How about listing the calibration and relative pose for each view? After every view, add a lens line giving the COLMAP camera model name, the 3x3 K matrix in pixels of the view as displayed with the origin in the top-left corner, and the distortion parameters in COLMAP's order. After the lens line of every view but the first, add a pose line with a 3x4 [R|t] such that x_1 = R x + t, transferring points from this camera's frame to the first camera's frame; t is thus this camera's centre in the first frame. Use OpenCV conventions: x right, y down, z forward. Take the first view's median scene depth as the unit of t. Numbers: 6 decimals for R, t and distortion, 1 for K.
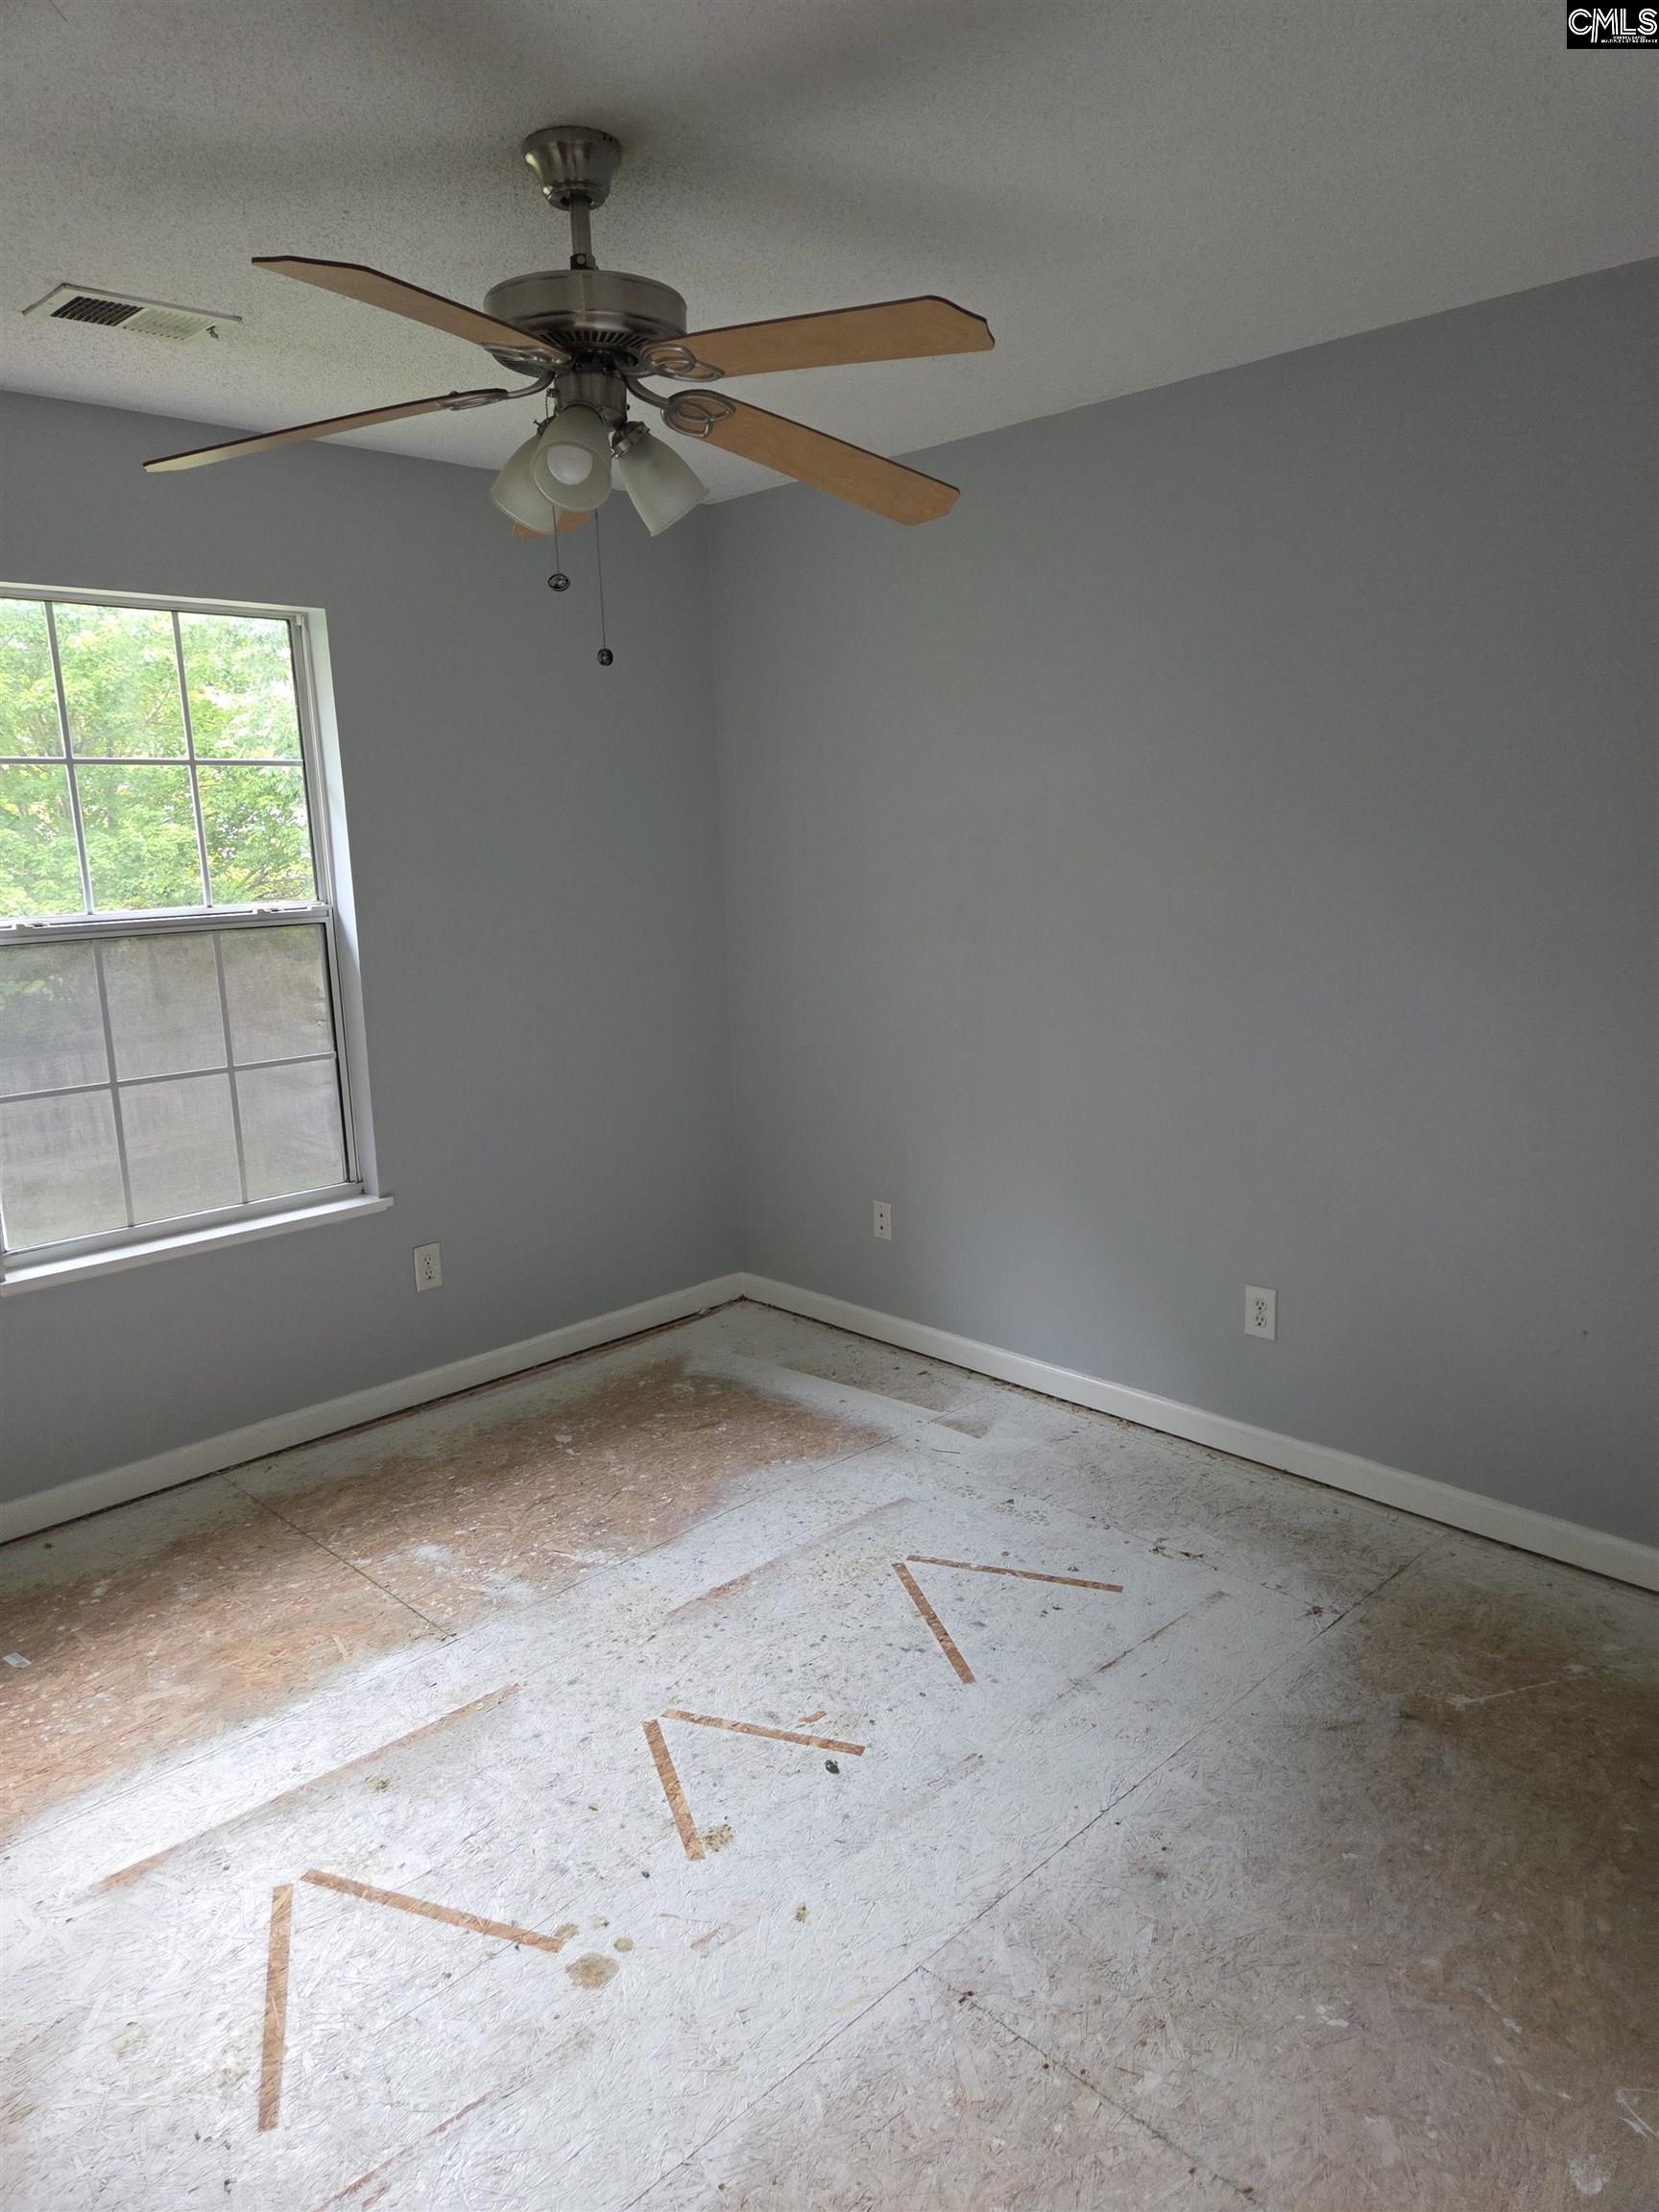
lens RADIAL K [[1455.8, 0, 829.5], [0, 1455.8, 1106.0], [0, 0, 1]] dist [-0.000721, -0.000666]
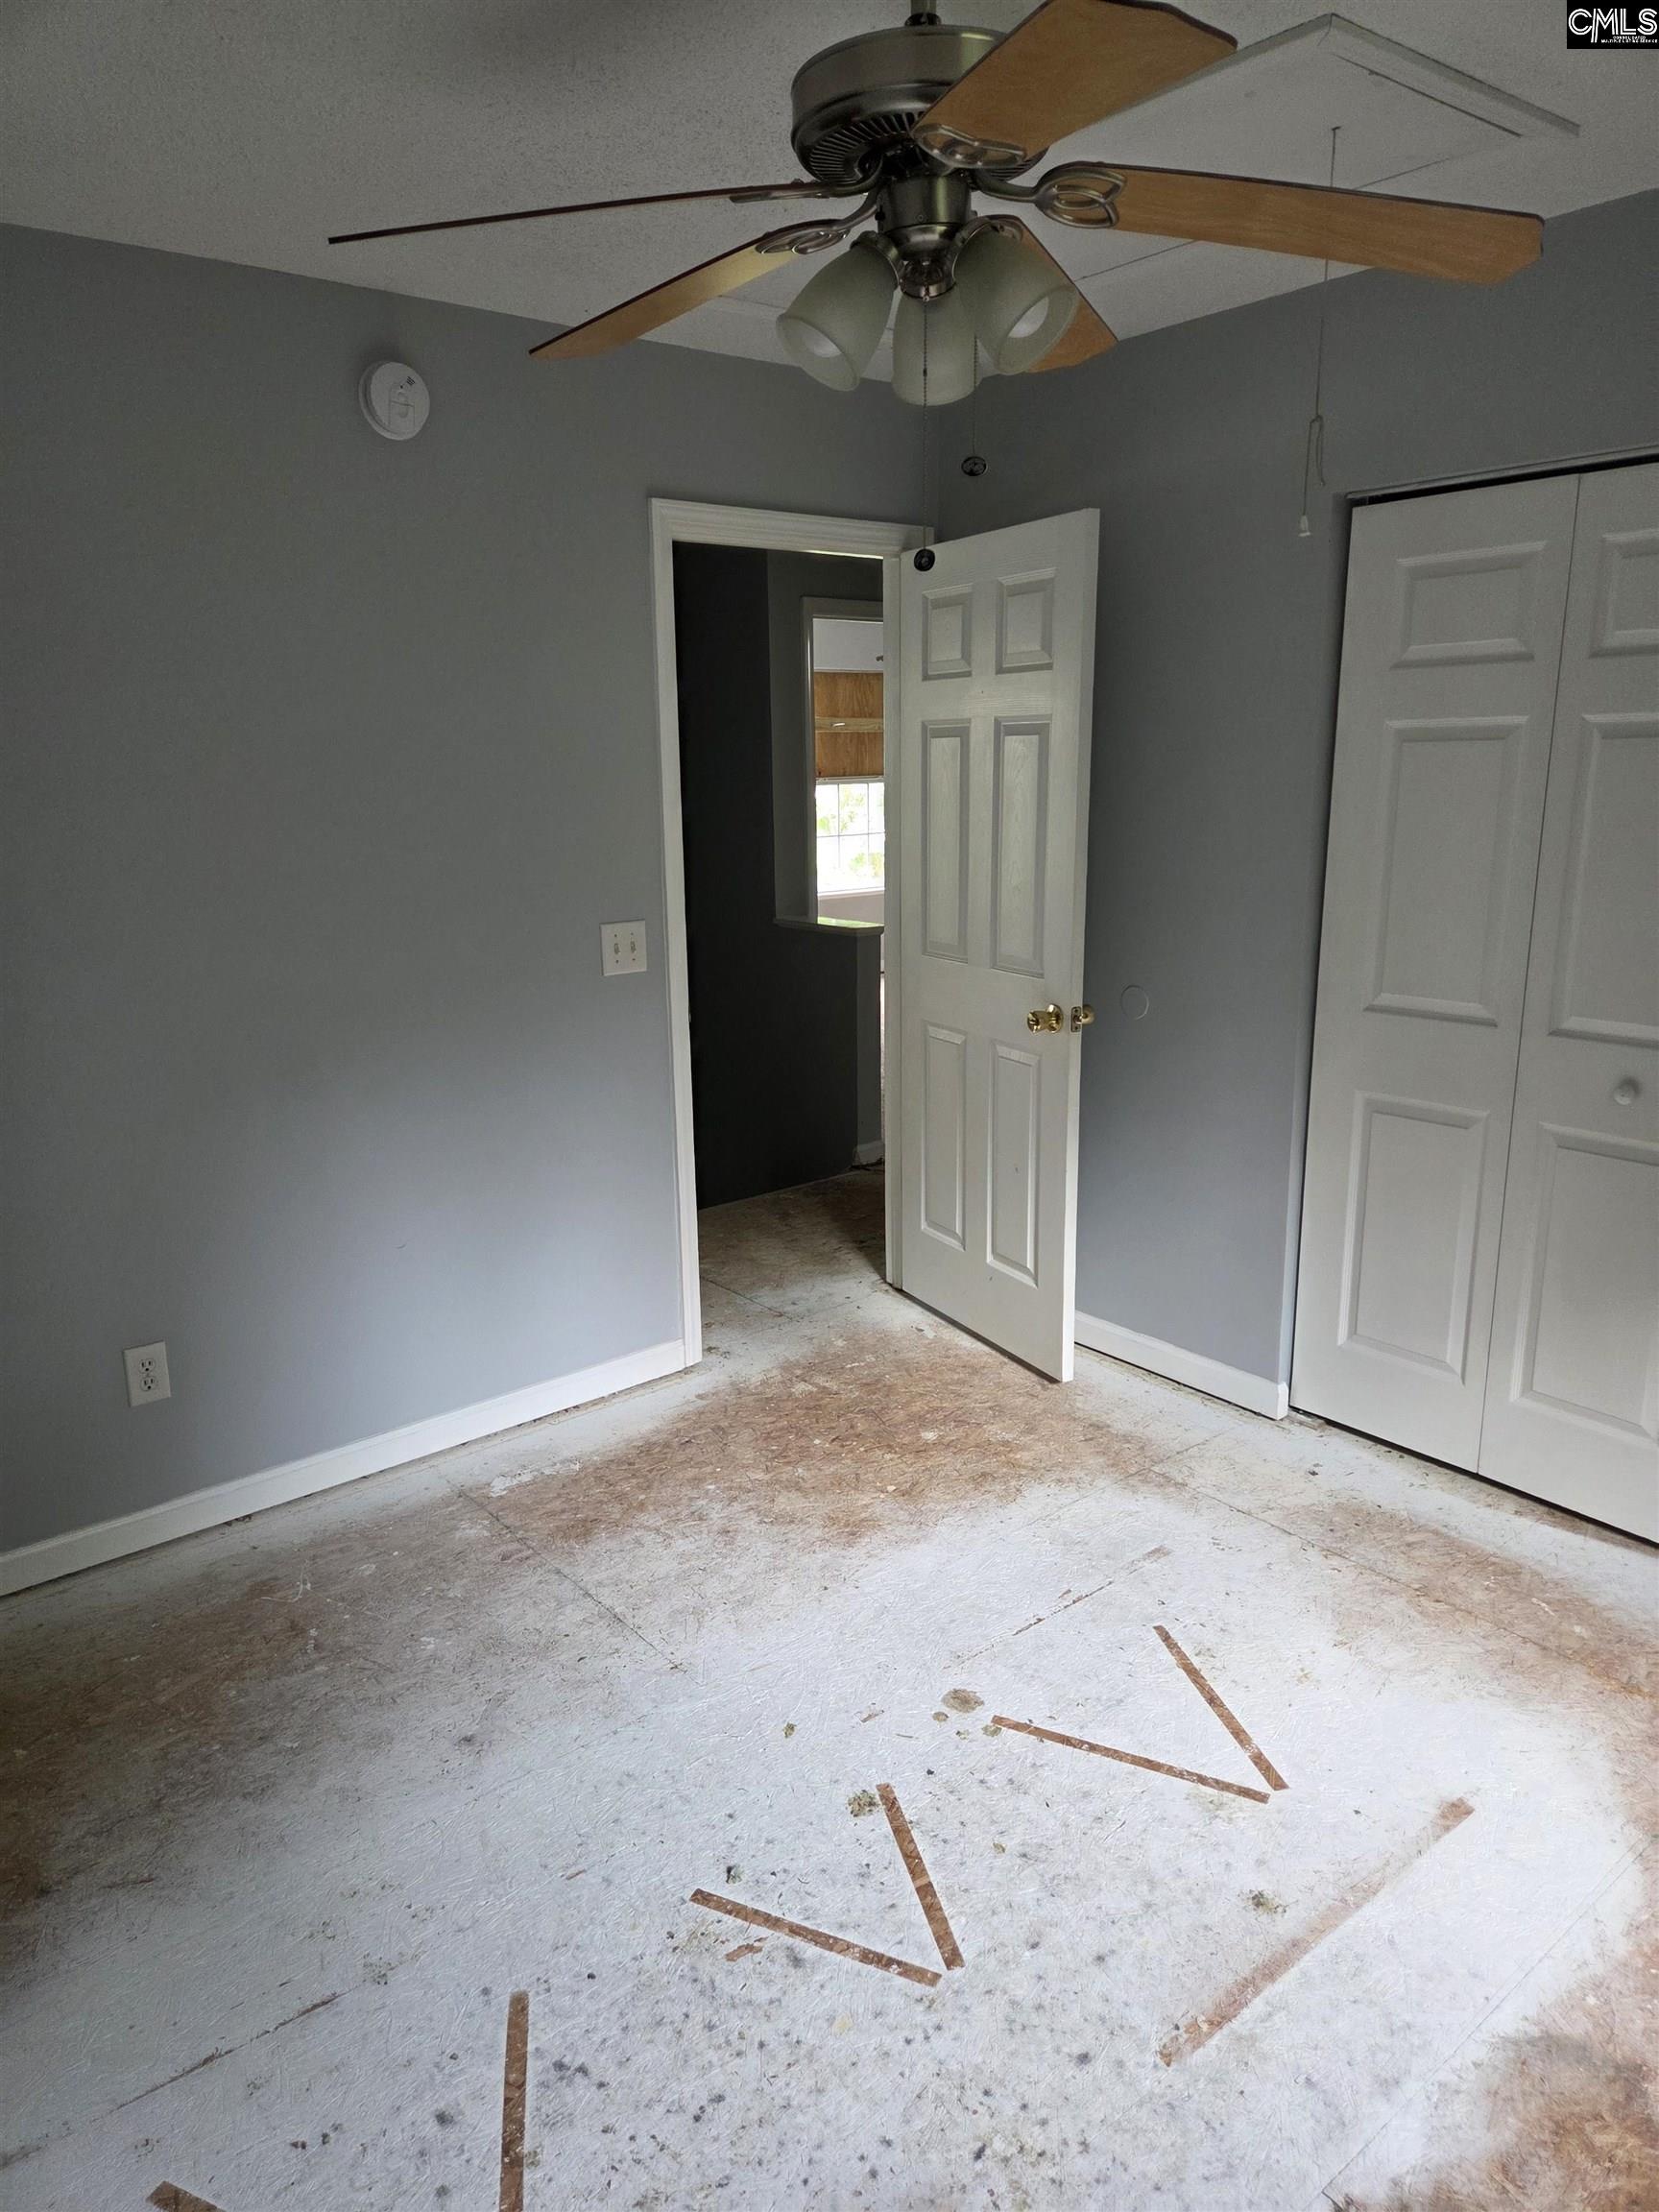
lens RADIAL K [[1503.7, 0, 829.5], [0, 1503.7, 1106.0], [0, 0, 1]] dist [-0.000011, 0.000437]
pose [[-0.995266, 0.026907, 0.093388, -0.156674], [0.063666, 0.906522, 0.417331, -0.347746], [-0.073429, 0.421301, -0.903943, 1.667090]]
